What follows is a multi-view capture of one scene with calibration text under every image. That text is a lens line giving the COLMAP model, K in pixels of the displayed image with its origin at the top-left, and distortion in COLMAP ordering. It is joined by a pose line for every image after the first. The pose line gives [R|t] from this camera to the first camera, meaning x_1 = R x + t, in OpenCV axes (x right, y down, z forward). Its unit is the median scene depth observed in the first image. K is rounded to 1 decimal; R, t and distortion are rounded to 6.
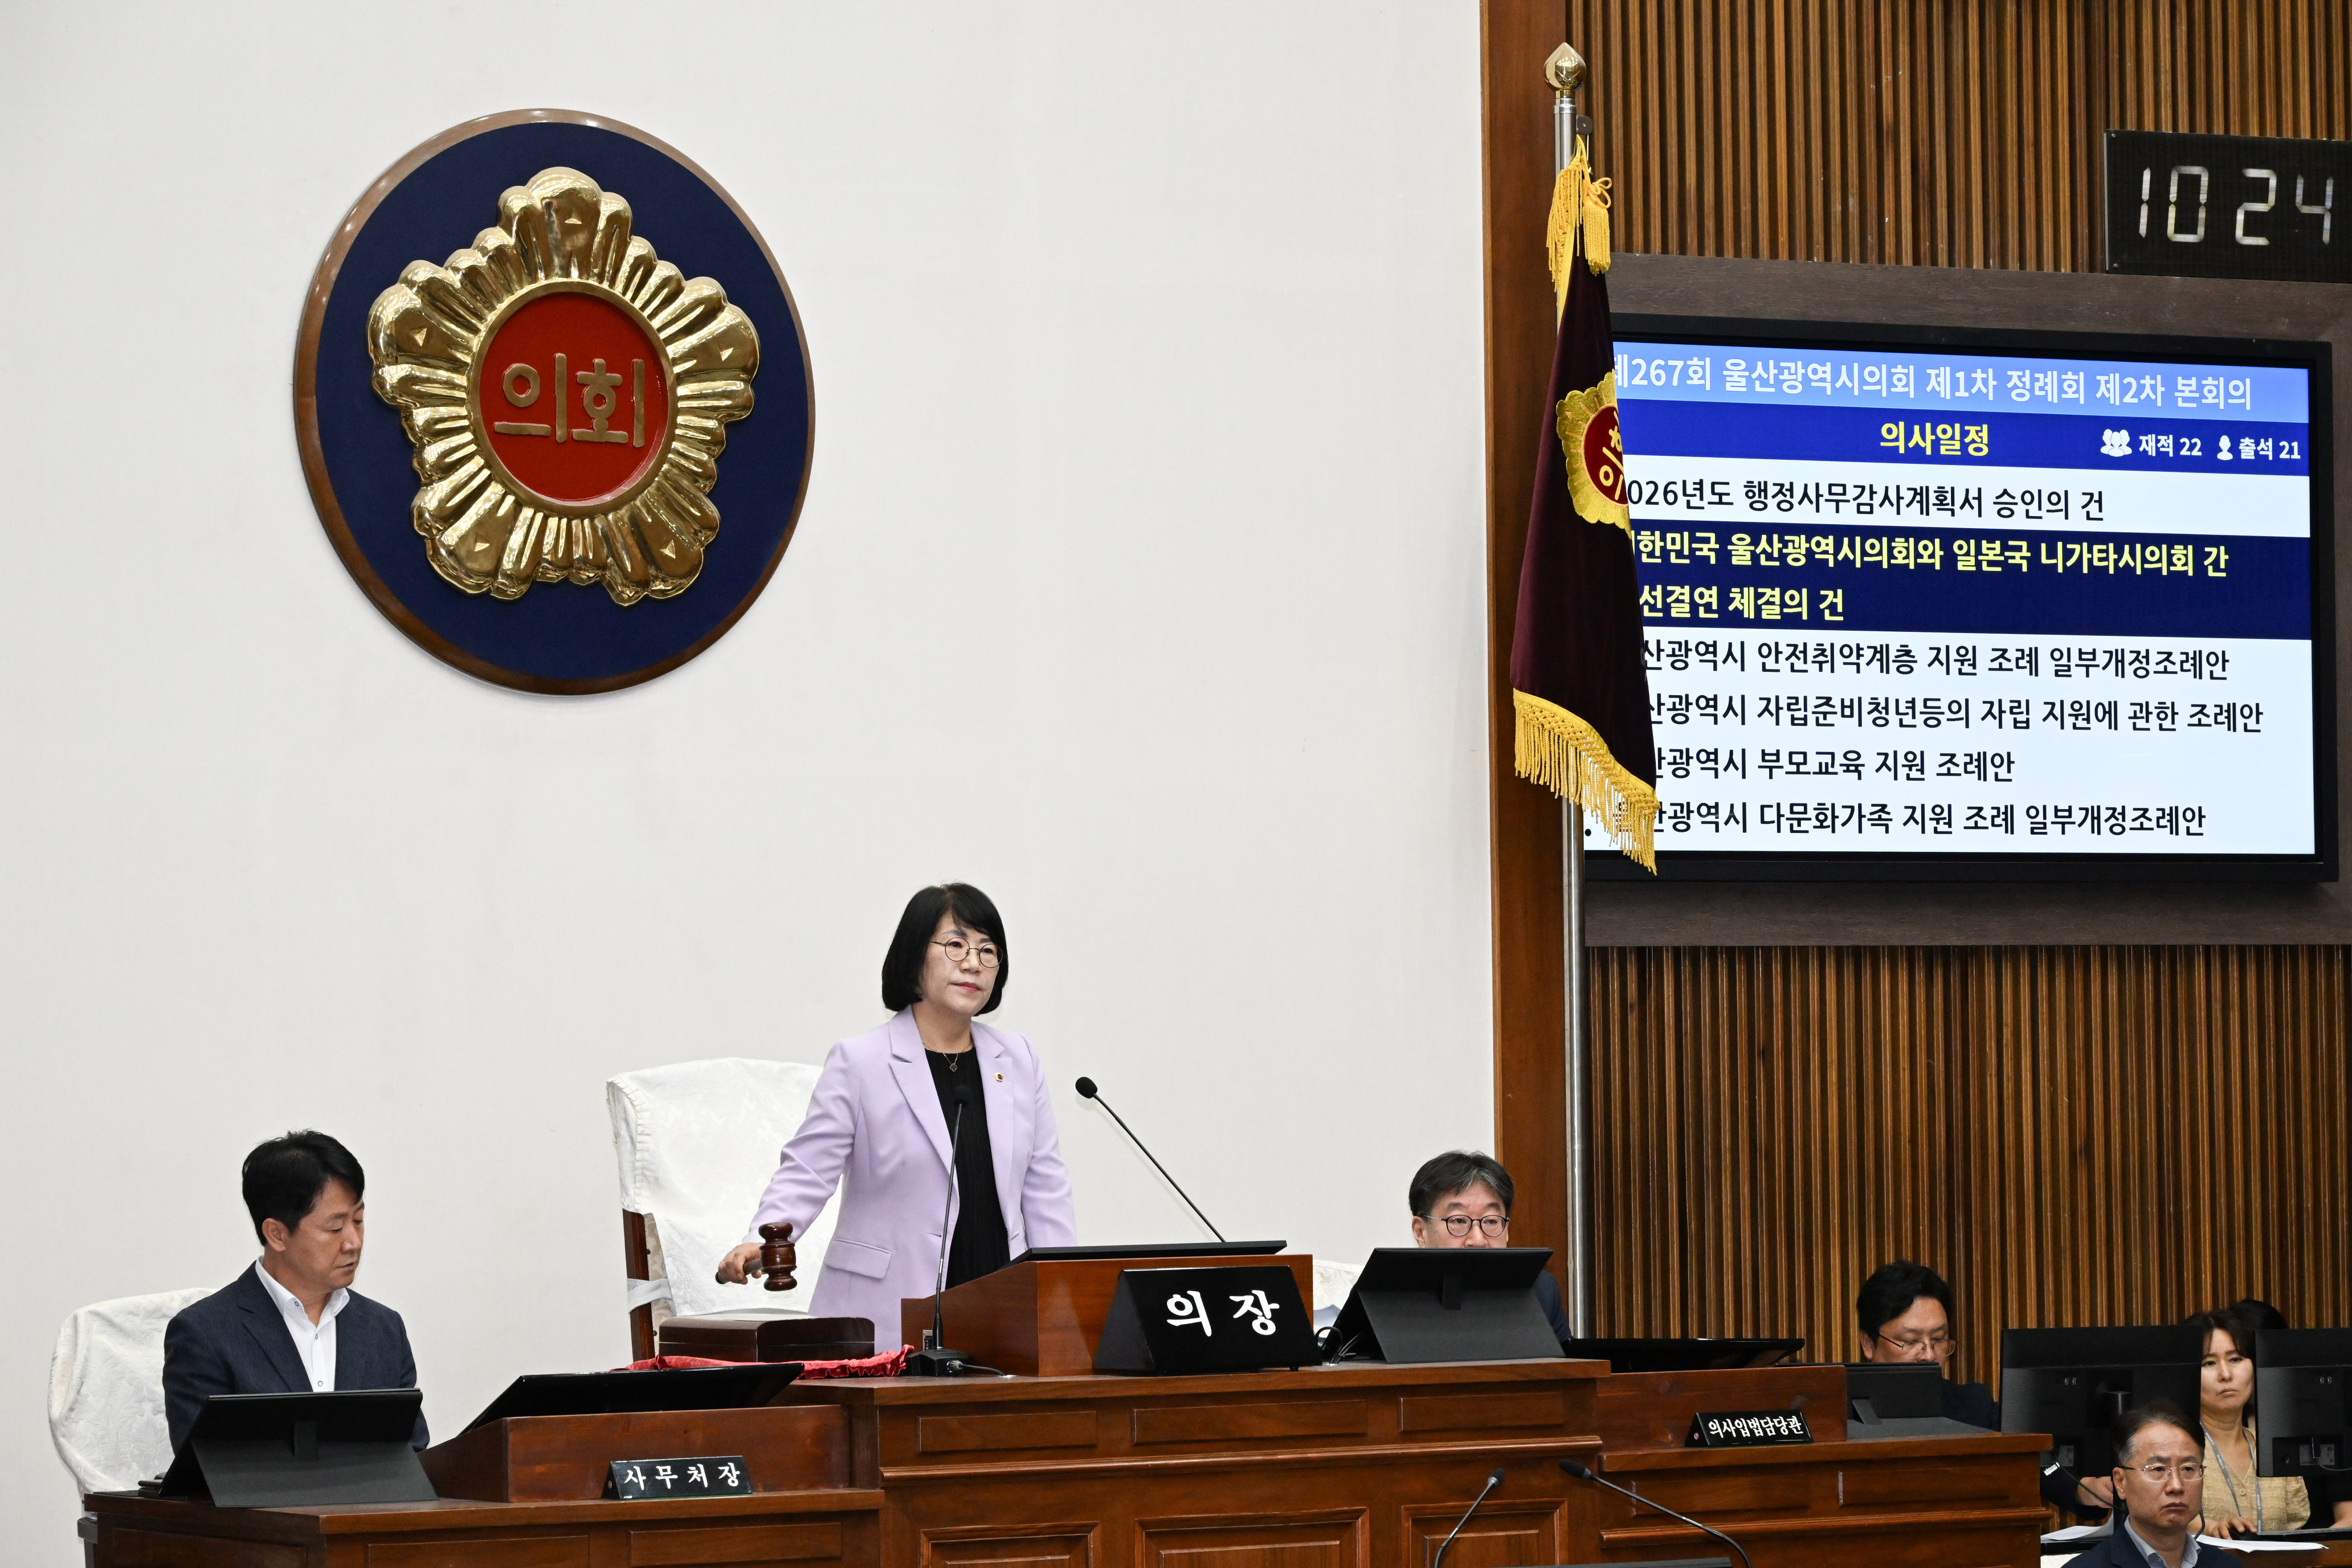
lens RADIAL K [[7100.7, 0, 1171.4], [0, 7100.7, 821.1], [0, 0, 1]] dist [0.004169, -0.138611]
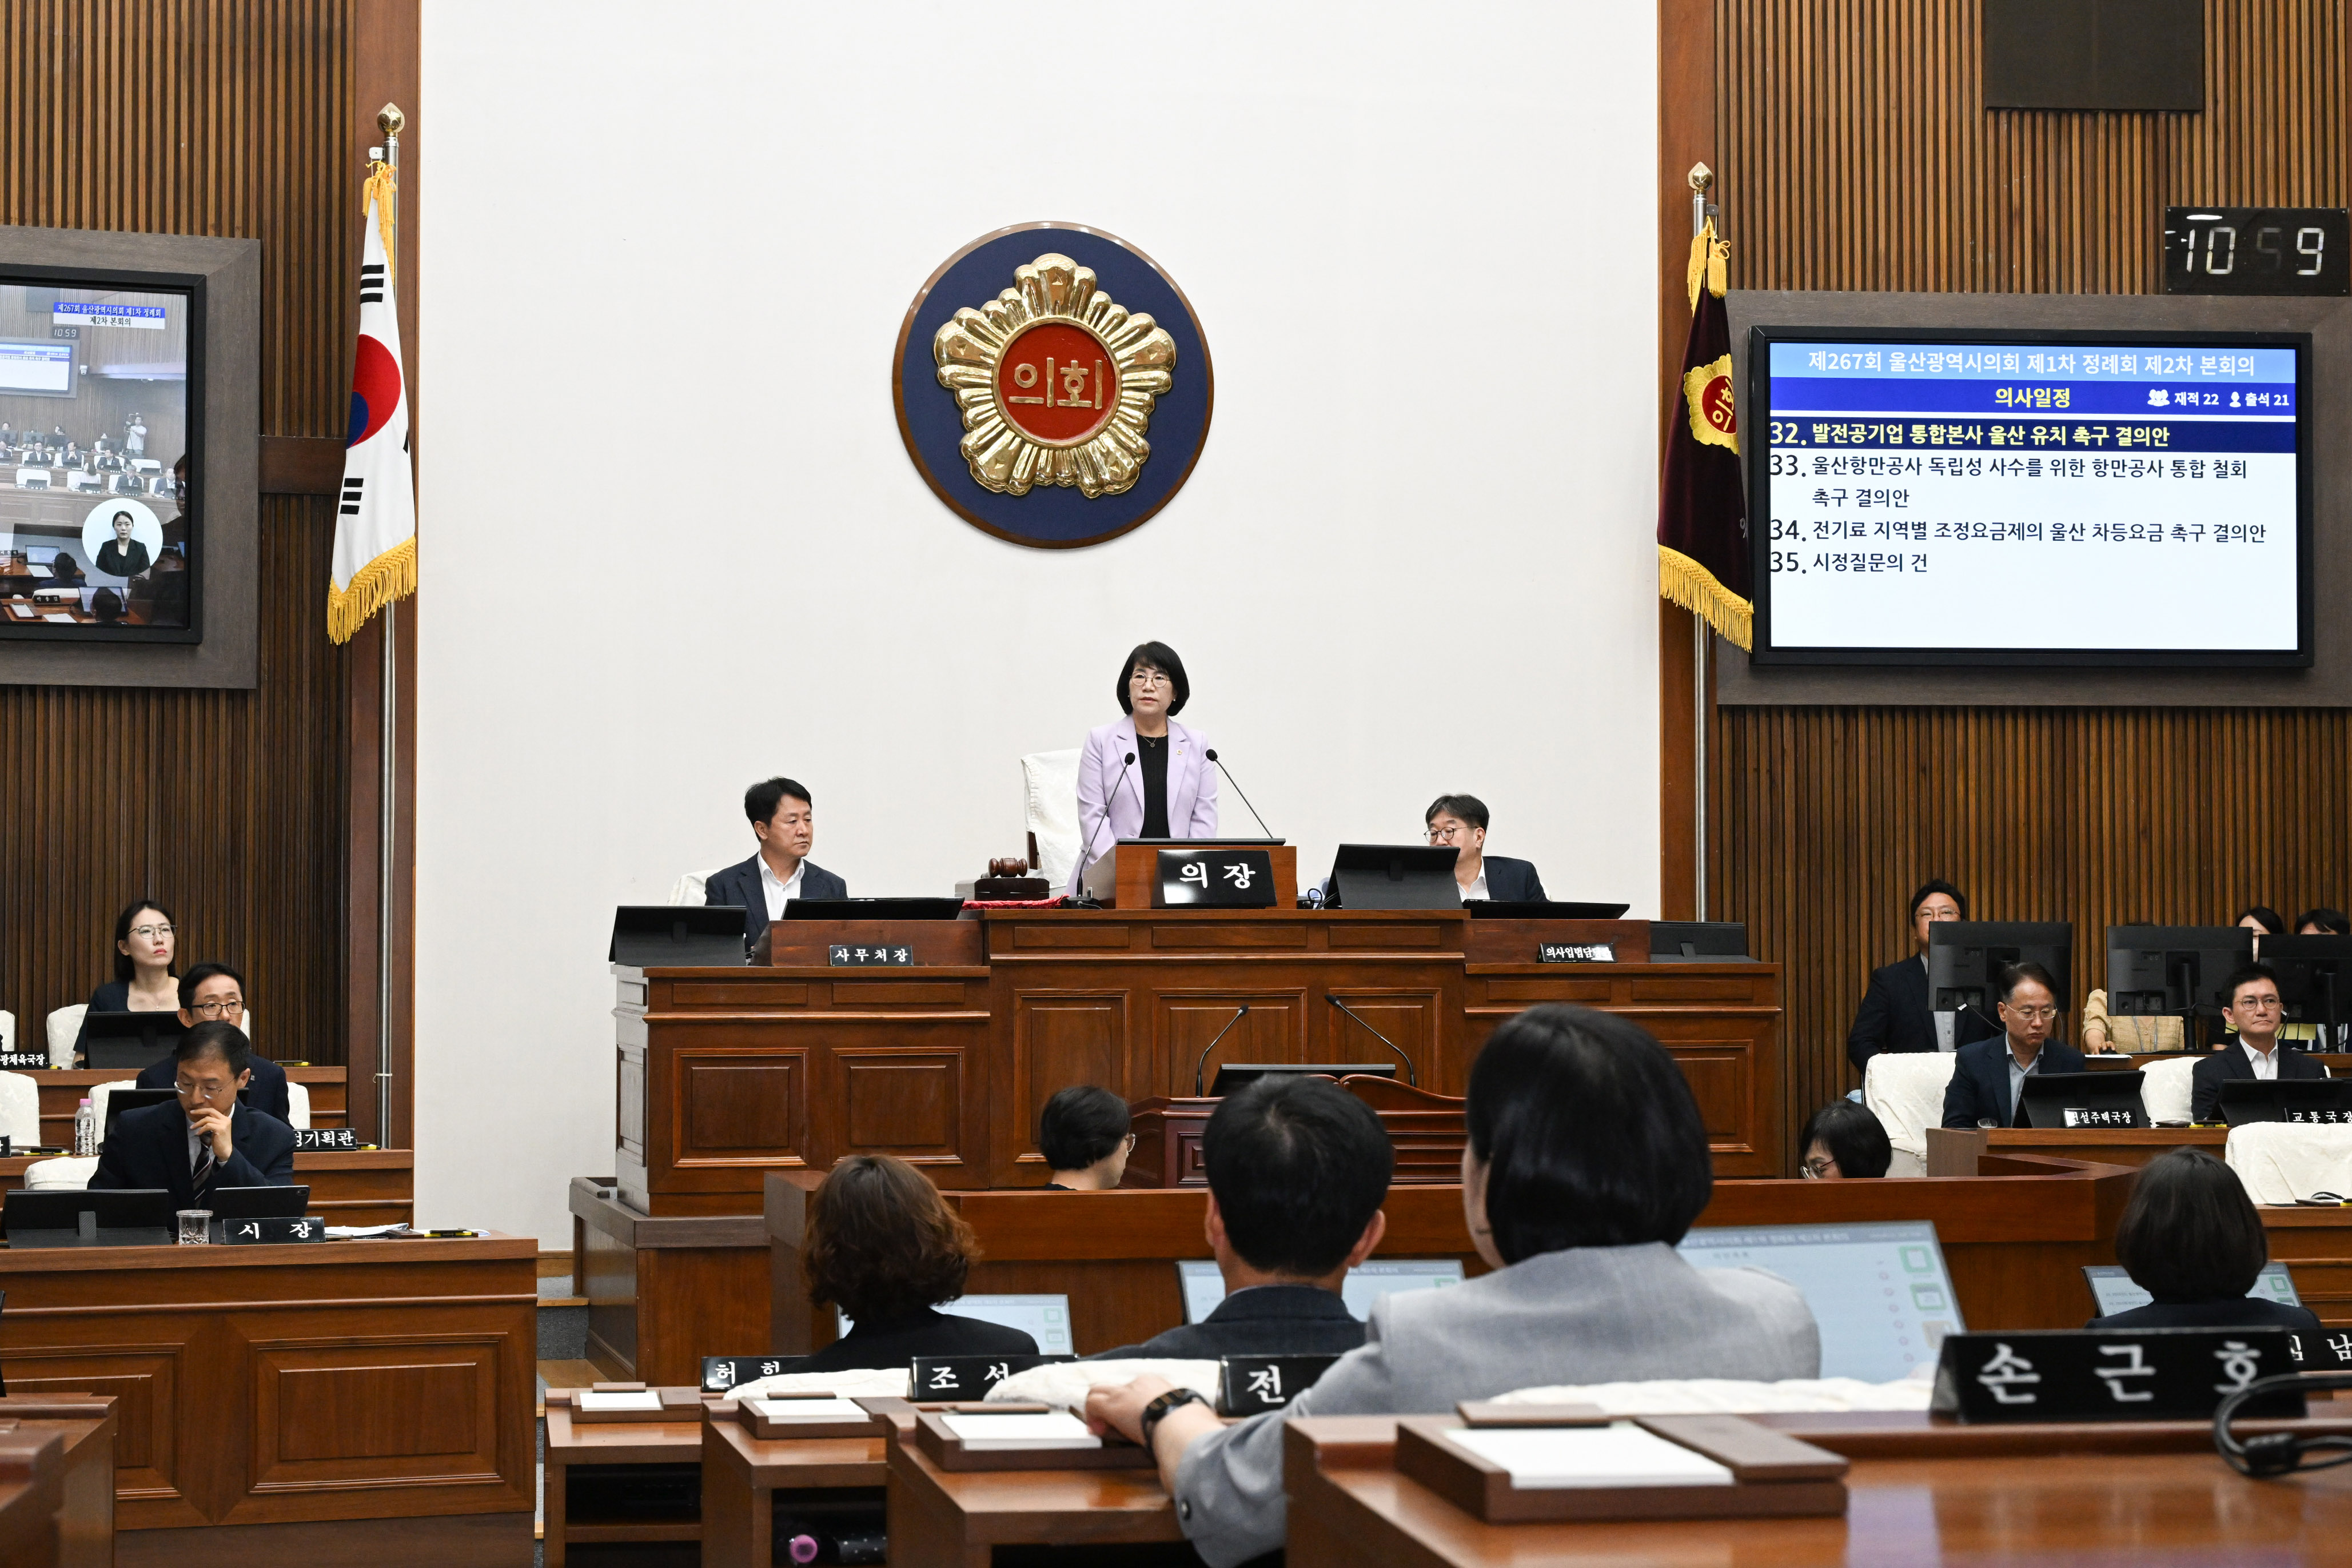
lens RADIAL K [[4289.1, 0, 1165.9], [0, 4289.1, 766.4], [0, 0, 1]] dist [0.010448, -0.032096]
pose [[0.942224, -0.000689, -0.334982, 0.300379], [0.002509, 0.999984, 0.004998, 0.031375], [0.334974, -0.005549, 0.942211, -0.007555]]
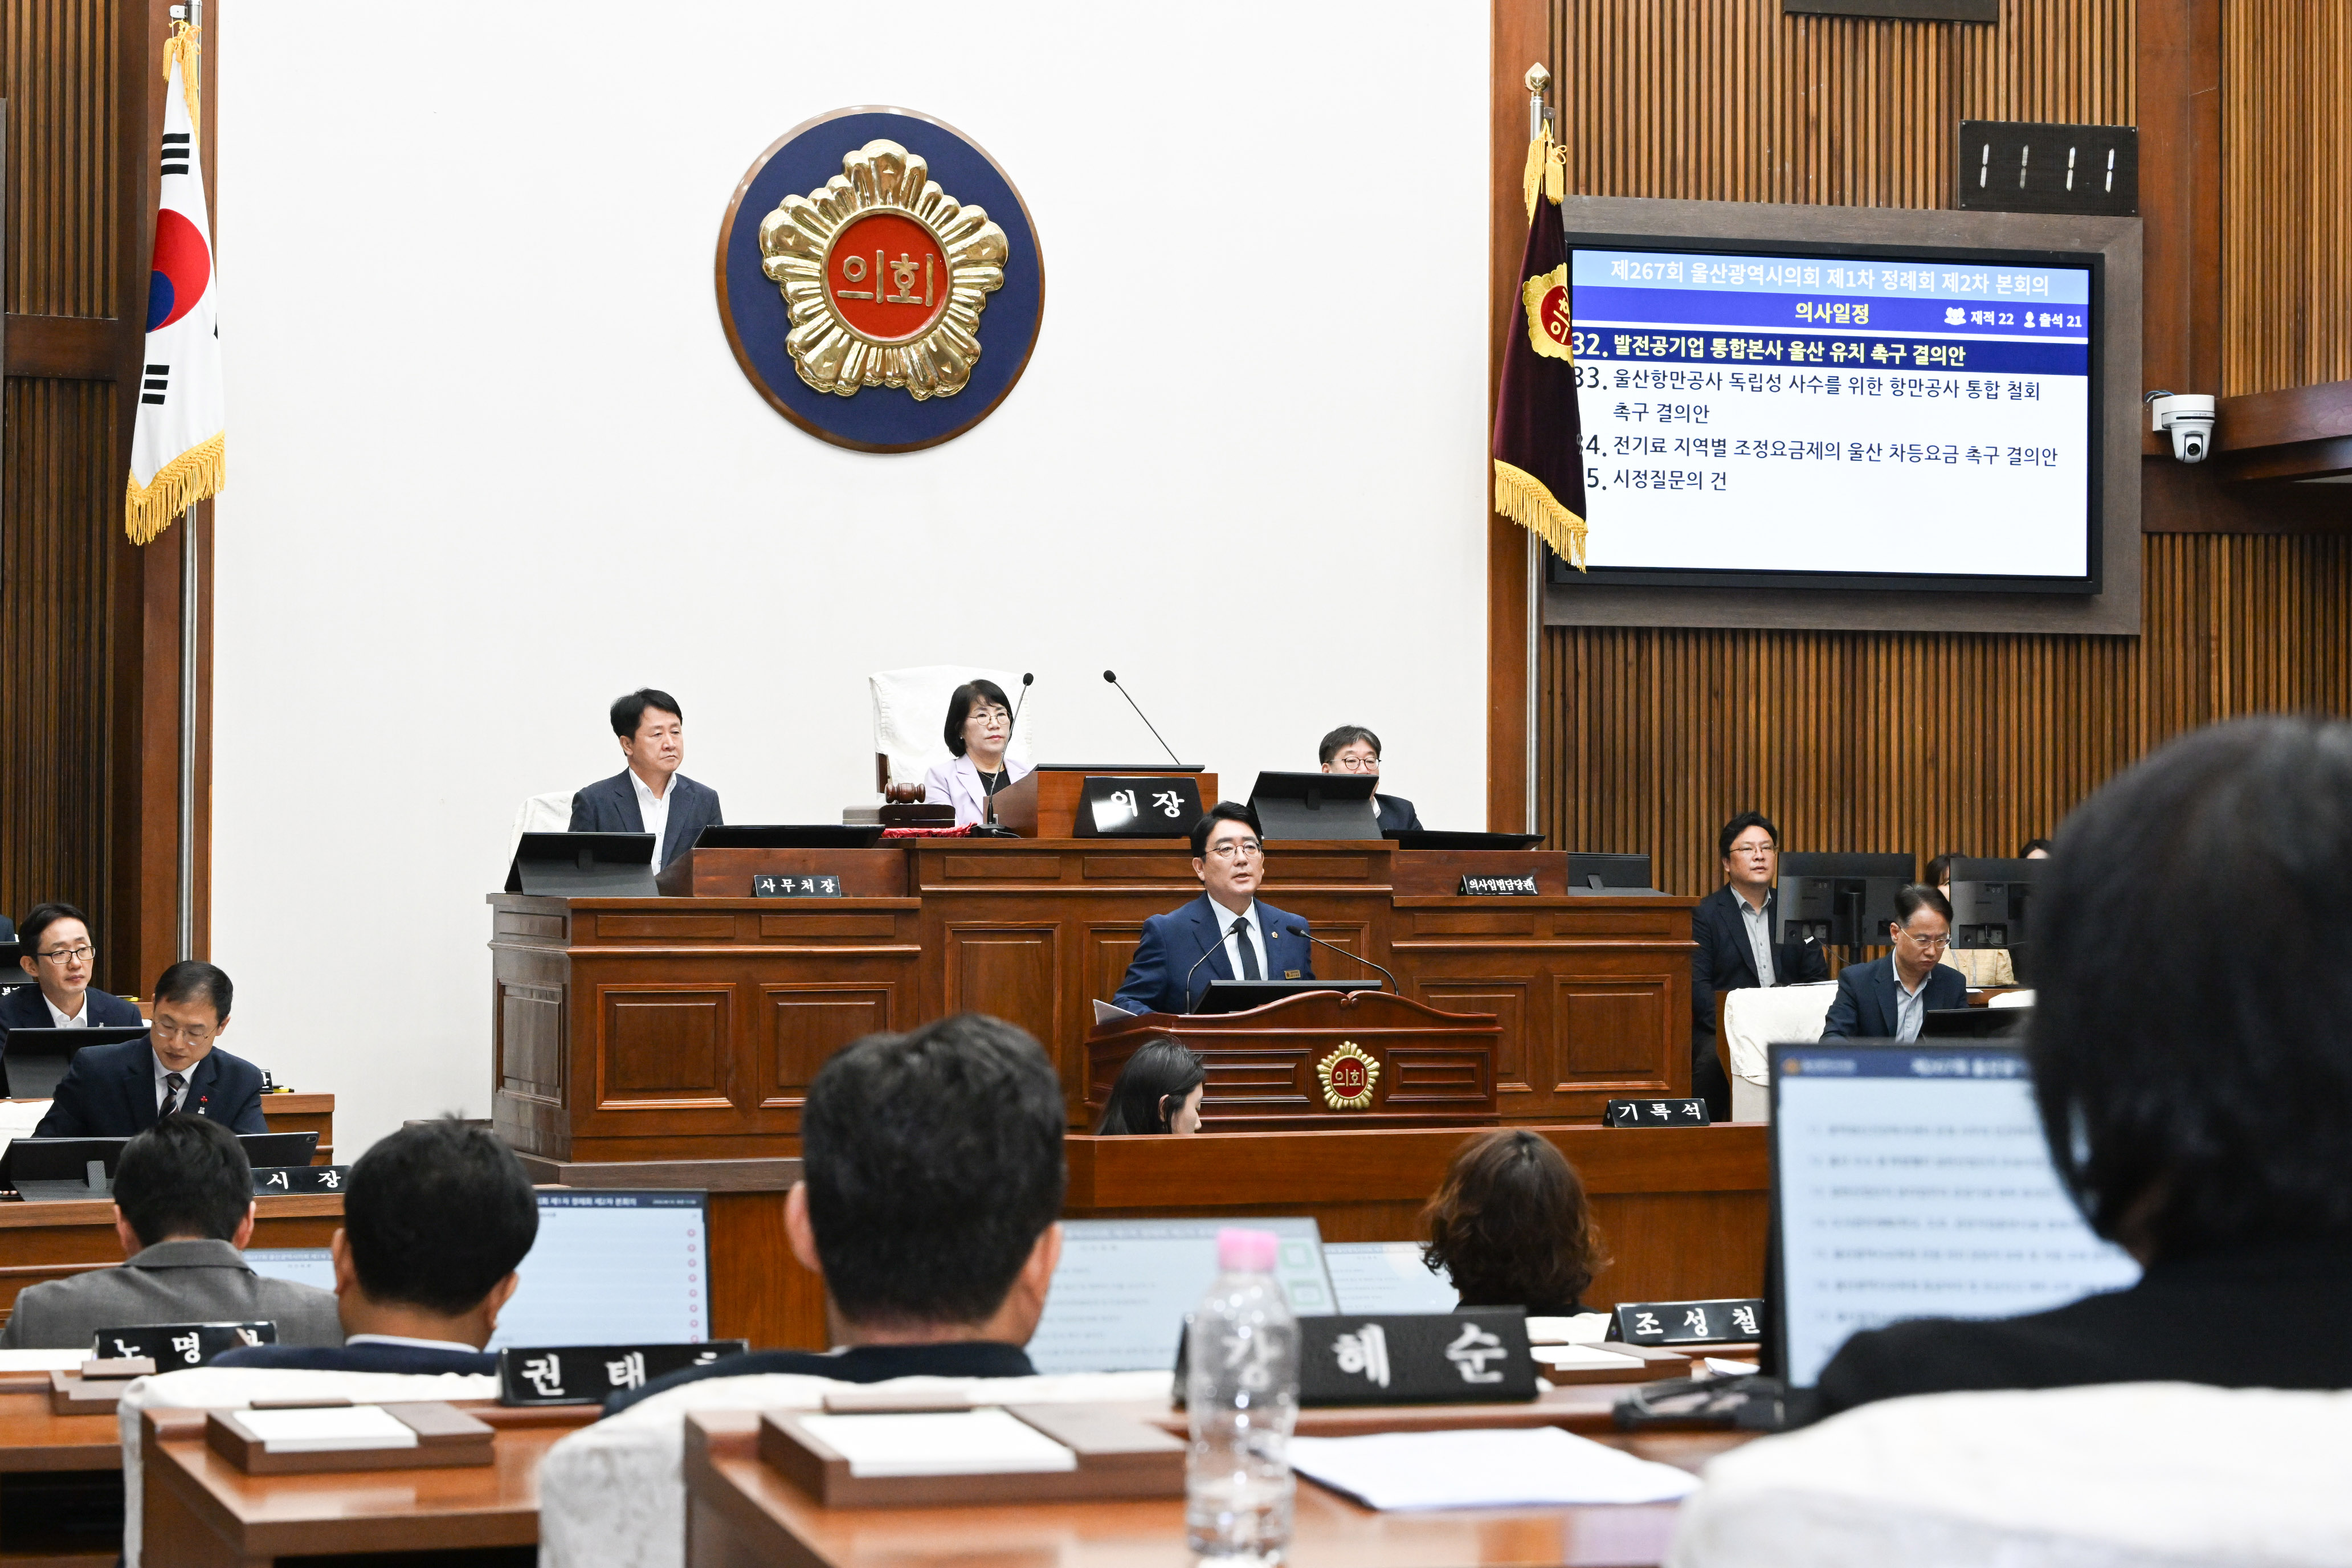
lens RADIAL K [[4662.5, 0, 1163.8], [0, 4662.5, 779.5], [0, 0, 1]] dist [-0.015062, 0.129594]
pose [[0.983141, 0.014517, -0.182274, 0.182089], [-0.009396, 0.999537, 0.028931, 0.026763], [0.182610, -0.026731, 0.982822, -0.077314]]
